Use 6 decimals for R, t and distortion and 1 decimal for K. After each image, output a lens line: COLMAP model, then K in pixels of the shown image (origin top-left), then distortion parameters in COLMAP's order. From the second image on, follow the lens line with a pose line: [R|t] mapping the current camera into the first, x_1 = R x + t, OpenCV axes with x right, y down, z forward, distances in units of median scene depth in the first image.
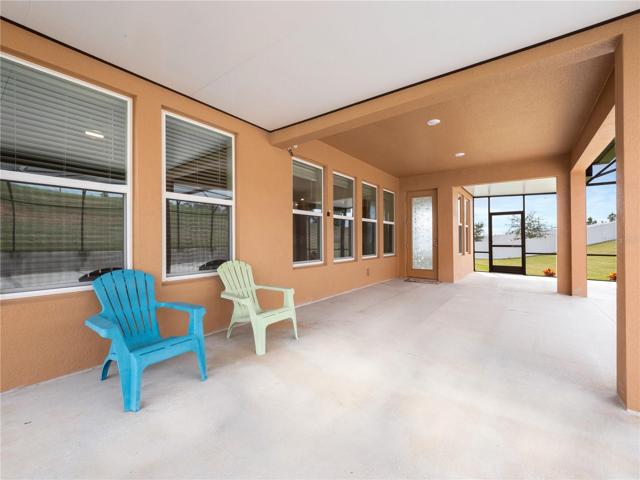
lens RADIAL K [[277.8, 0, 319.2], [0, 277.8, 239.7], [0, 0, 1]] dist [0.000383, 0.000041]
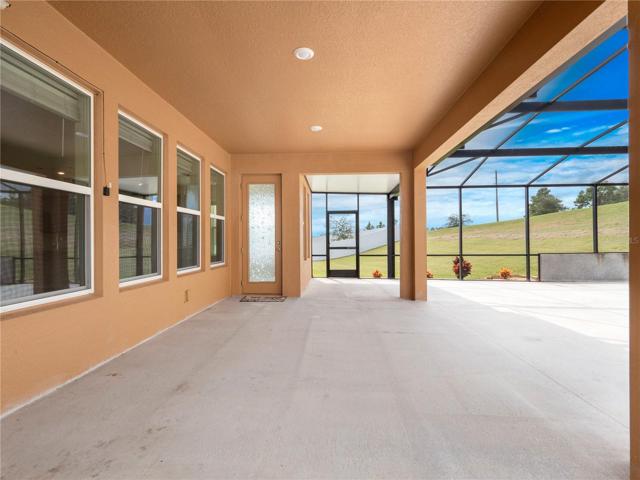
lens RADIAL K [[324.3, 0, 319.2], [0, 324.3, 238.5], [0, 0, 1]] dist [-0.016376, -0.000827]
pose [[0.831742, -0.000602, 0.555162, 0.020486], [0.005915, 0.999952, -0.007778, -0.001528], [-0.555131, 0.009753, 0.831706, 0.212925]]
